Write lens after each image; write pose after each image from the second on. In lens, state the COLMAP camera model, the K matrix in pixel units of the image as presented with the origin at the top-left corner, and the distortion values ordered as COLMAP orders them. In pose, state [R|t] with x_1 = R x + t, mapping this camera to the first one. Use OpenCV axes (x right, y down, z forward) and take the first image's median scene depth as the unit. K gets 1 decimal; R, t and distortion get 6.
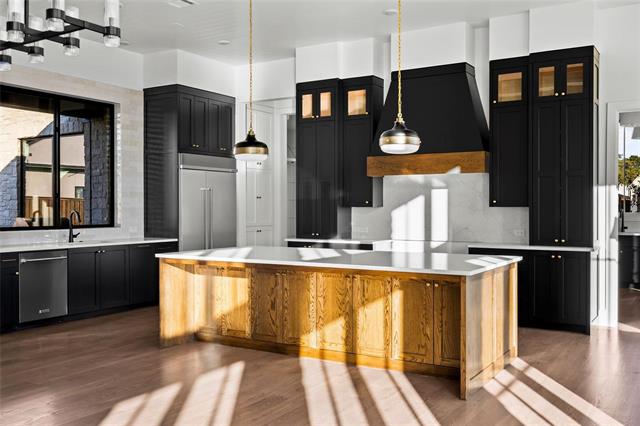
lens RADIAL K [[621.2, 0, 320.0], [0, 621.2, 213.0], [0, 0, 1]] dist [0.000877, 0.000950]
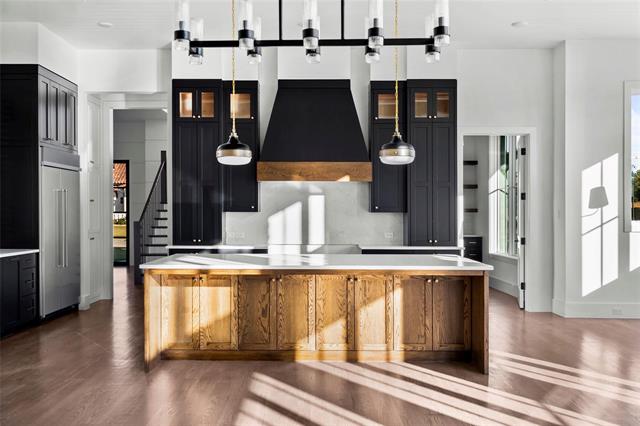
lens RADIAL K [[650.0, 0, 320.0], [0, 650.0, 213.0], [0, 0, 1]] dist [0.003360, 0.003713]
pose [[0.846003, 0.002811, 0.533171, -0.538145], [0.001018, 0.999976, -0.006888, -0.001149], [-0.533177, 0.006370, 0.845979, 0.082615]]
